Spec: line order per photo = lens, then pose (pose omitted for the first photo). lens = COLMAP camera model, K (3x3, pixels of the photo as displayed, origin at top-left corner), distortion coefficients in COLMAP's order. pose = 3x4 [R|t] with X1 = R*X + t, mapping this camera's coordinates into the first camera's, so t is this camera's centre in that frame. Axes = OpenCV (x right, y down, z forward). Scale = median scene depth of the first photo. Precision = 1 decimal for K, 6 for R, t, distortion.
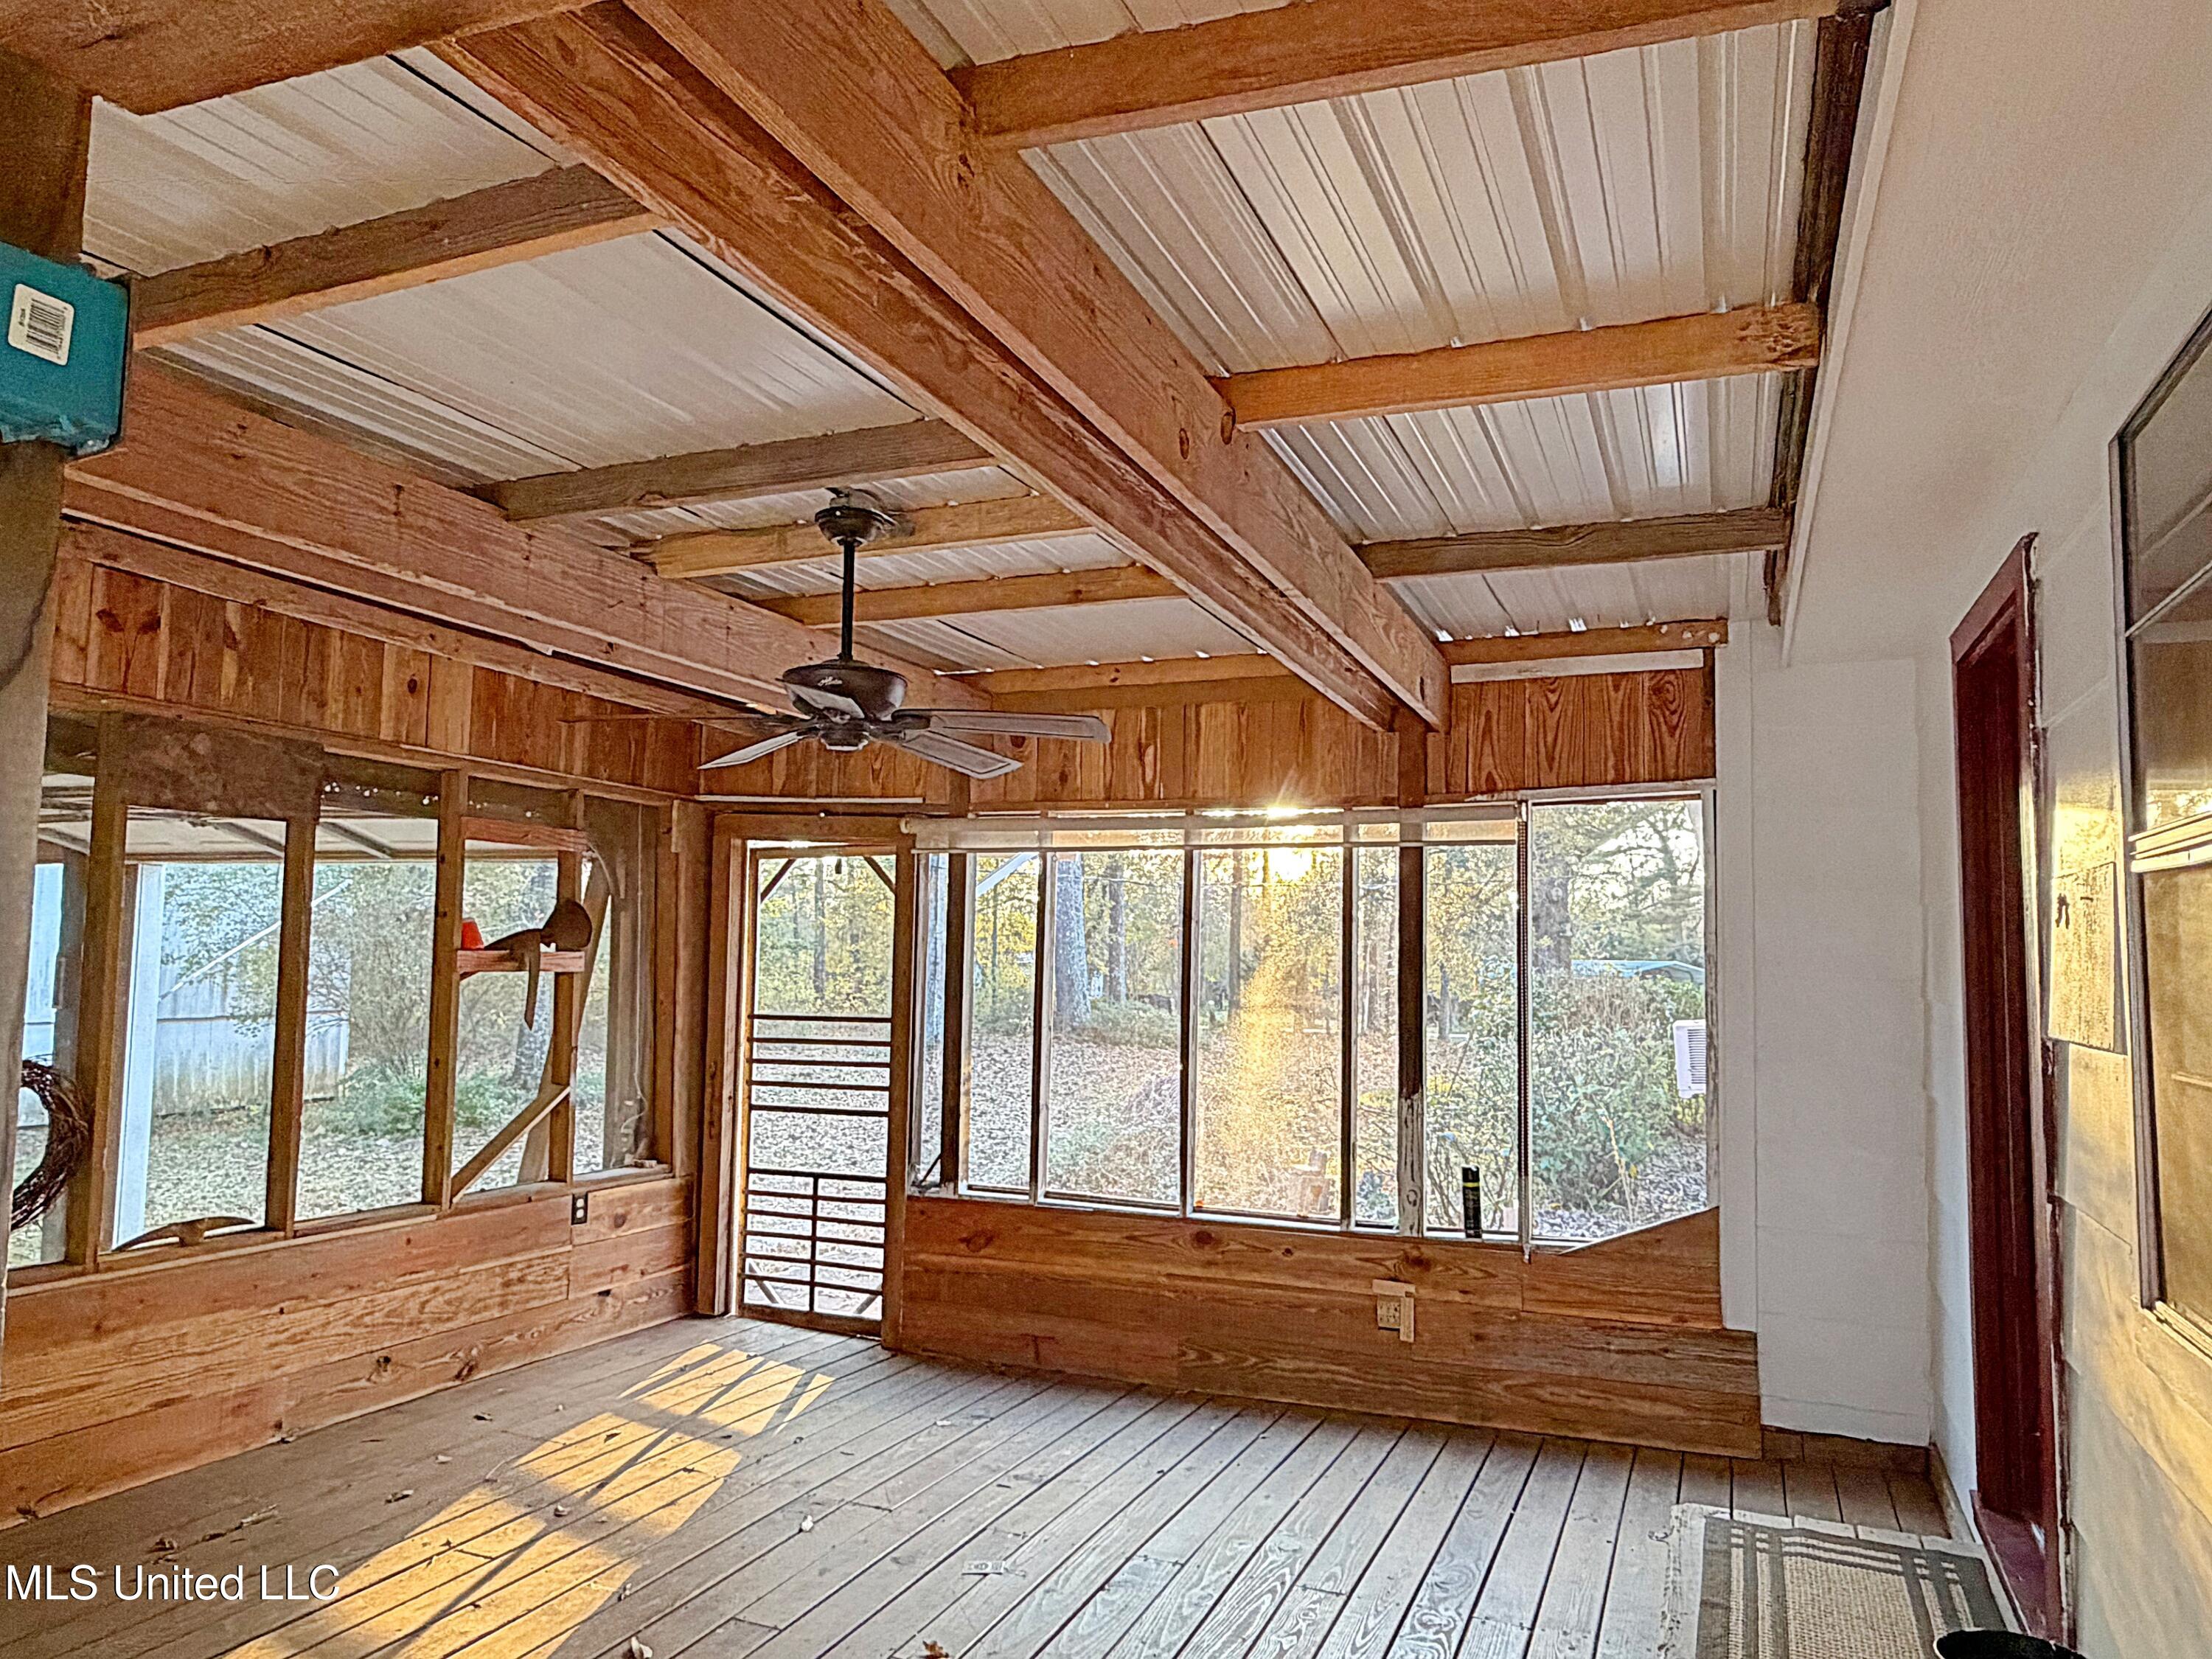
lens RADIAL K [[1510.6, 0, 1105.6], [0, 1510.6, 831.6], [0, 0, 1]] dist [0.002476, -0.001403]
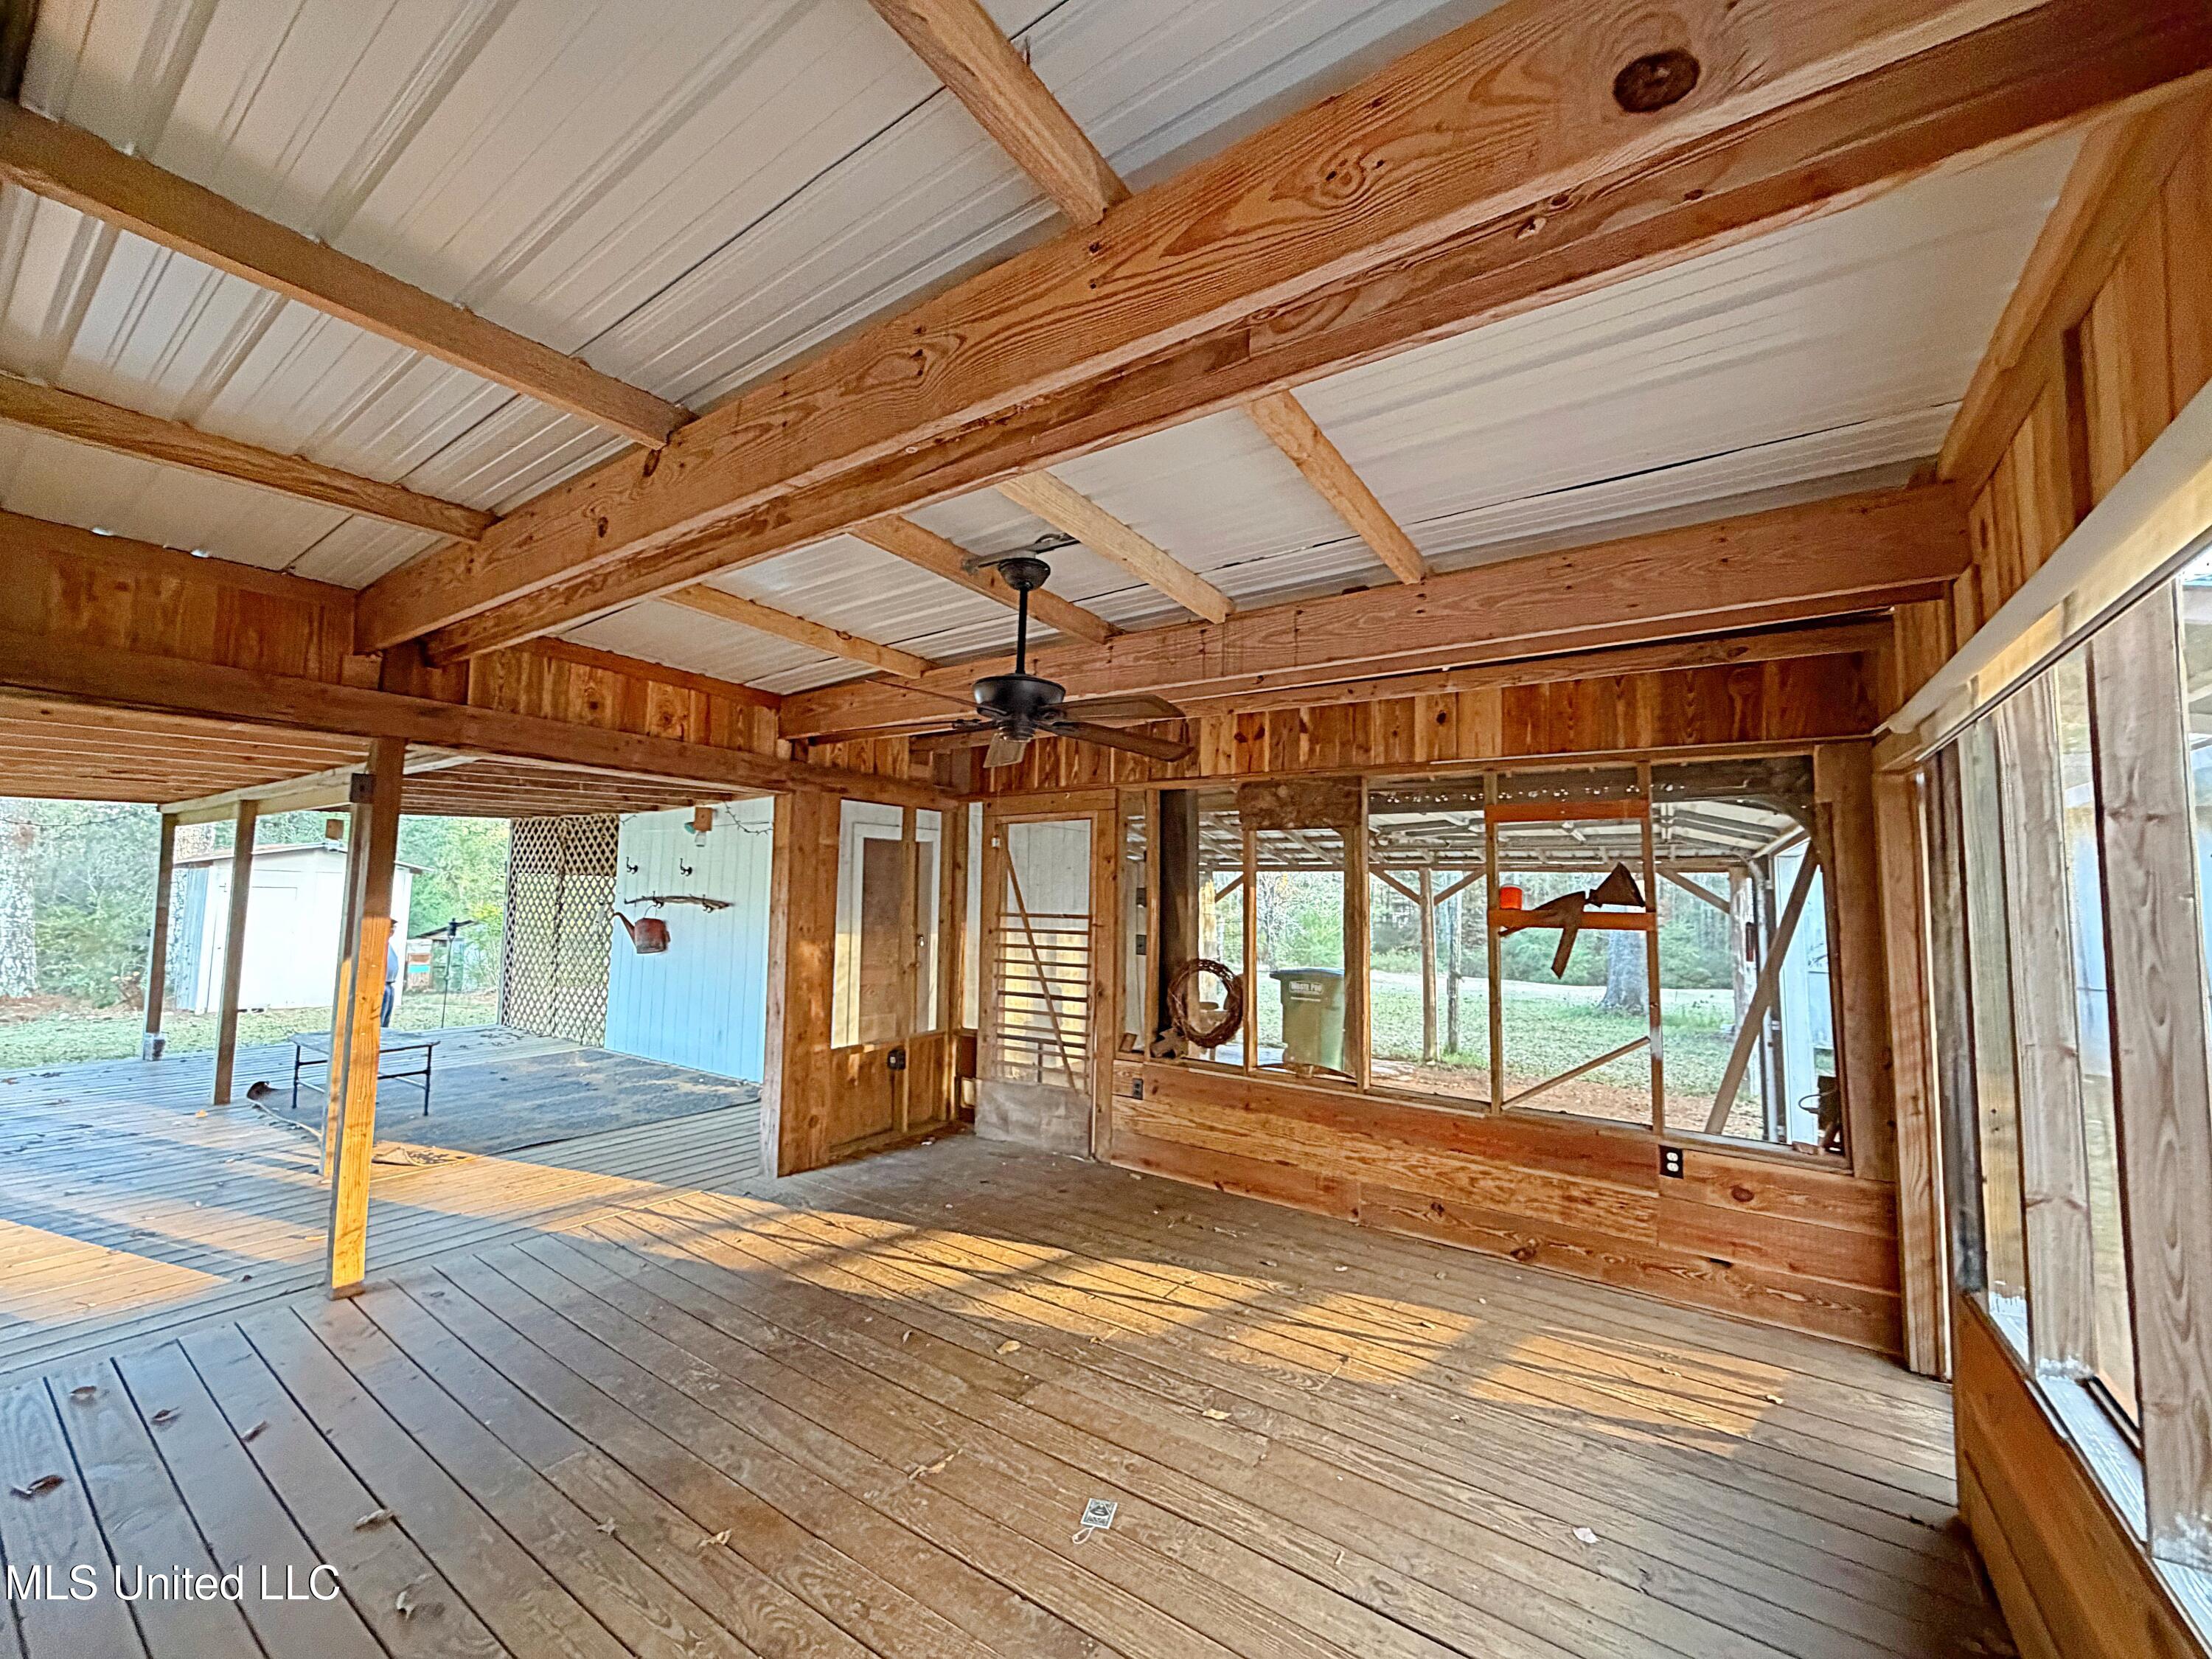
lens RADIAL K [[890.9, 0, 1098.2], [0, 890.9, 829.6], [0, 0, 1]] dist [0.000989, 0.000056]
pose [[-0.224816, -0.100831, -0.969170, 0.382569], [0.057408, 0.991533, -0.116474, 0.079572], [0.972709, -0.081823, -0.217124, 0.837230]]
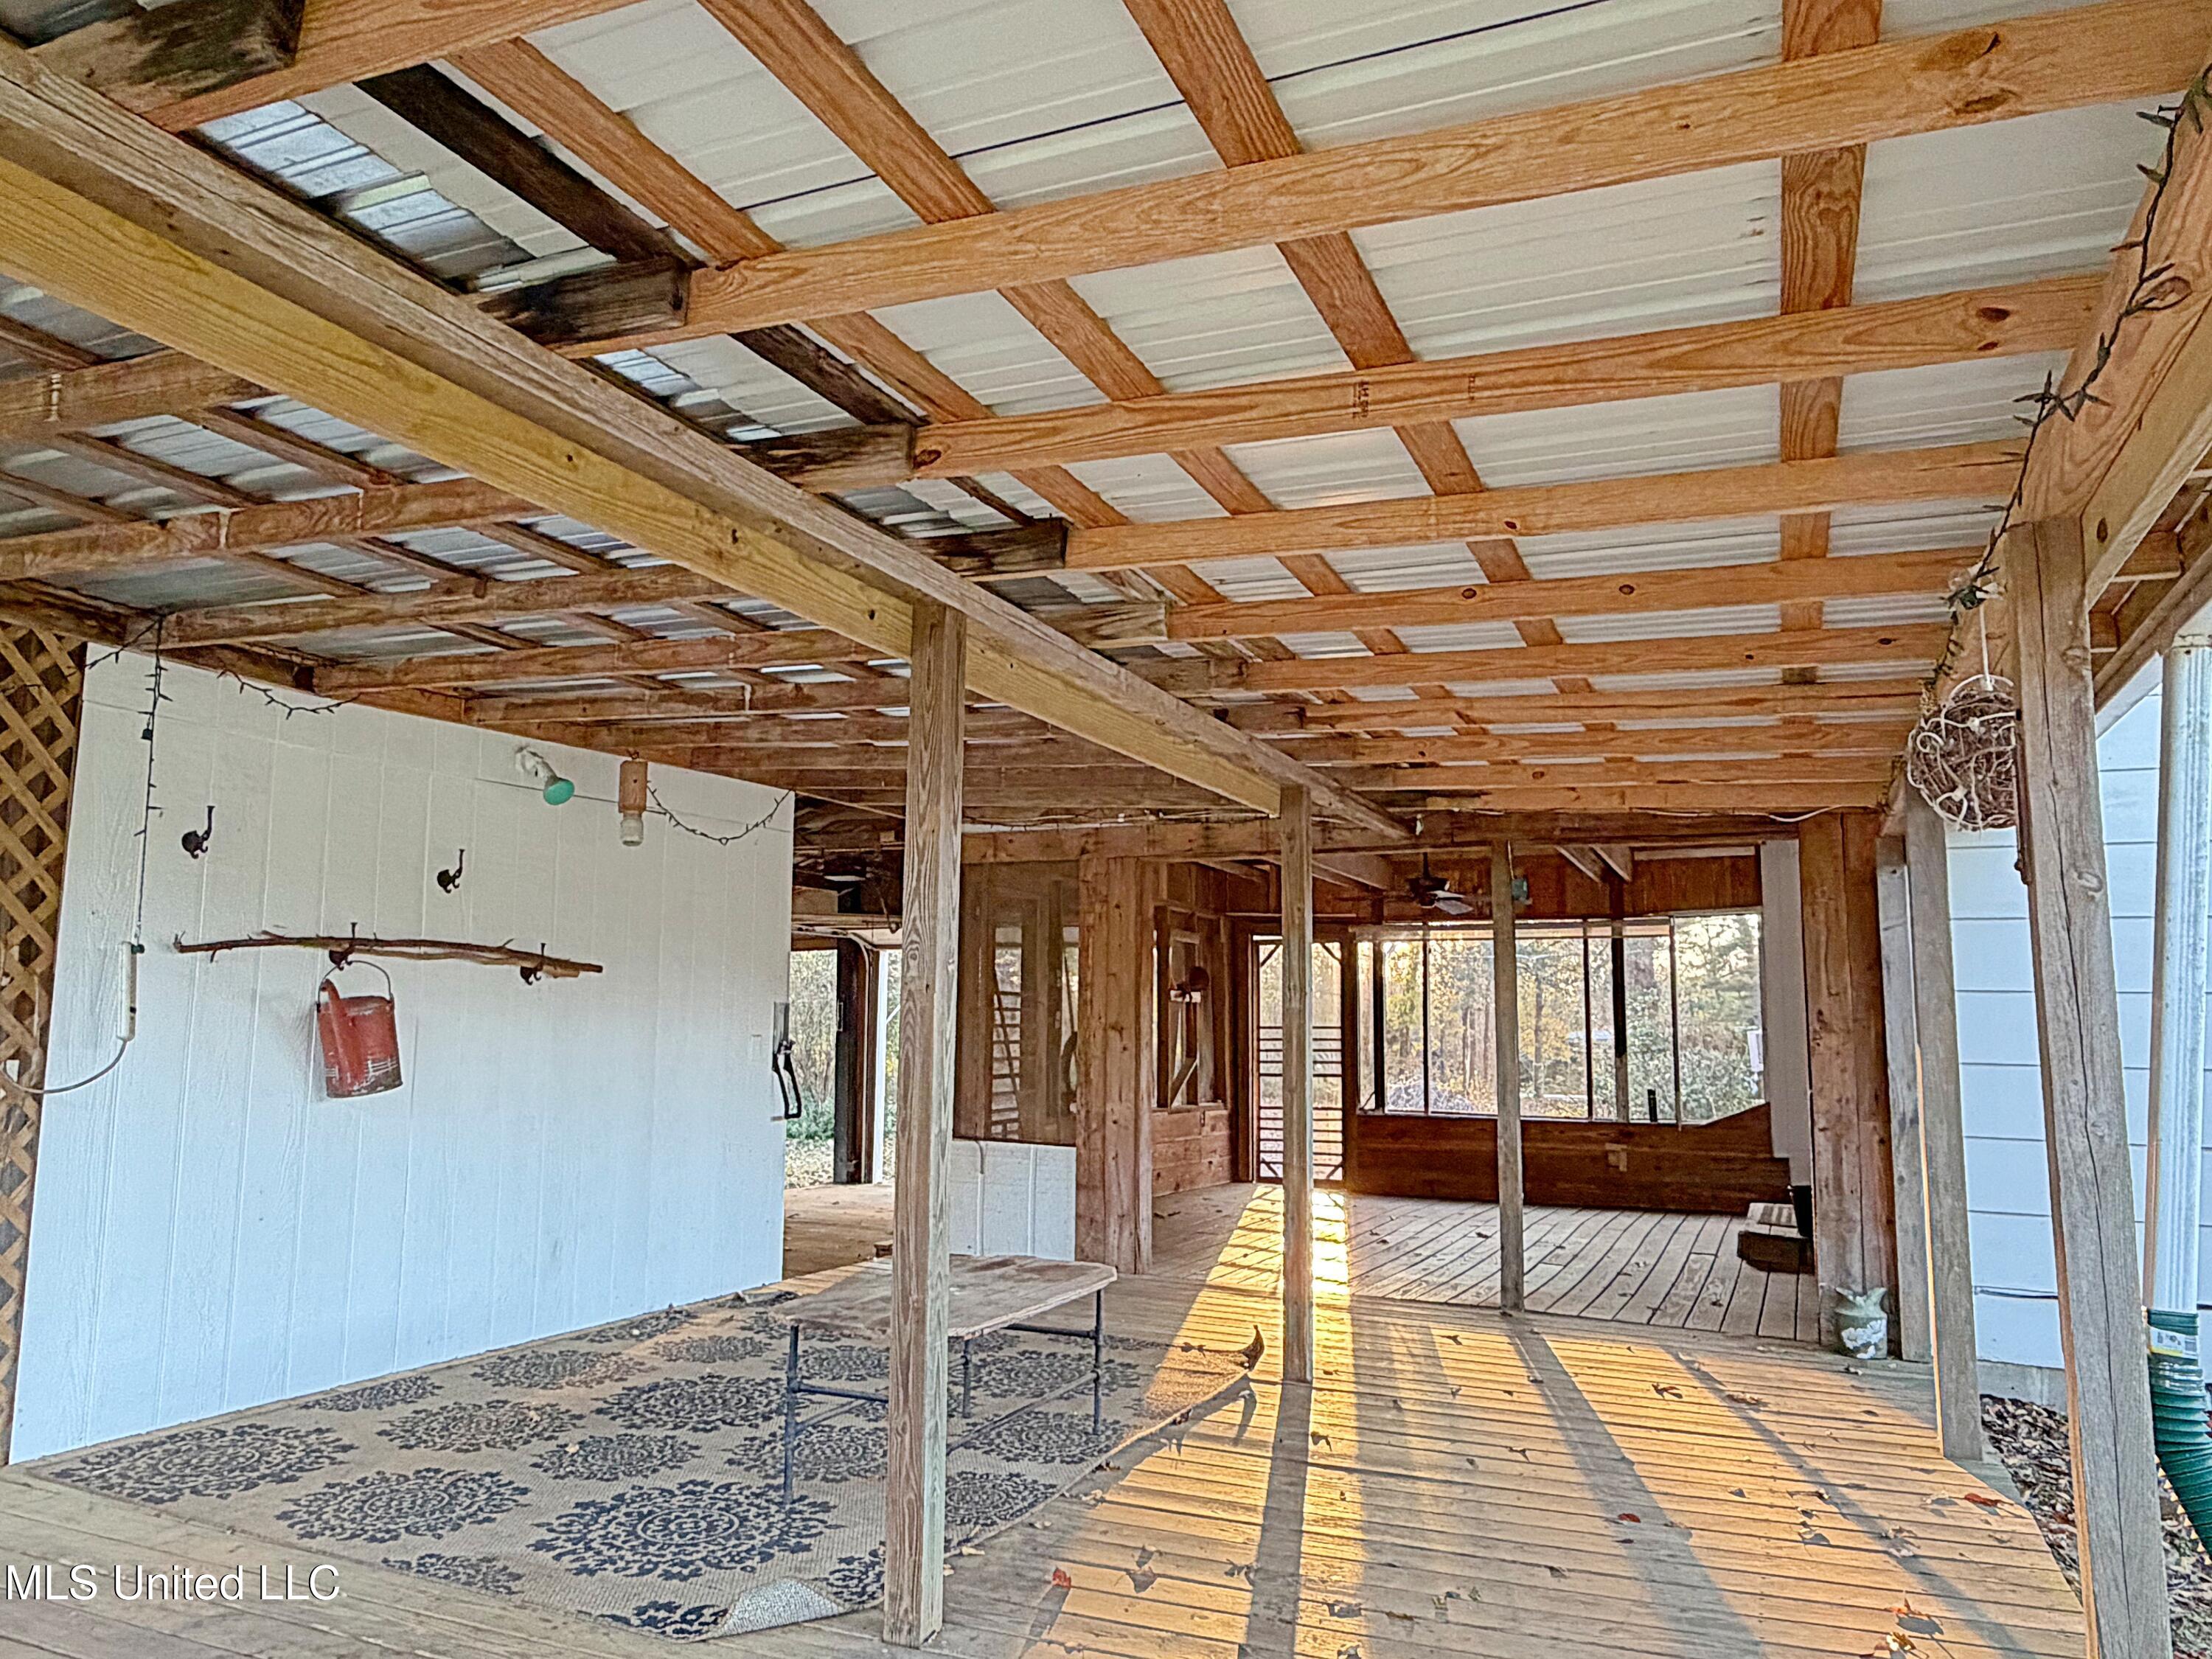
lens RADIAL K [[1510.6, 0, 1100.4], [0, 1510.6, 836.8], [0, 0, 1]] dist [0.002476, -0.001403]
pose [[0.998909, -0.011450, -0.045271, -0.422320], [0.009401, 0.998932, -0.045231, -0.042883], [0.045740, 0.044756, 0.997950, -1.147155]]
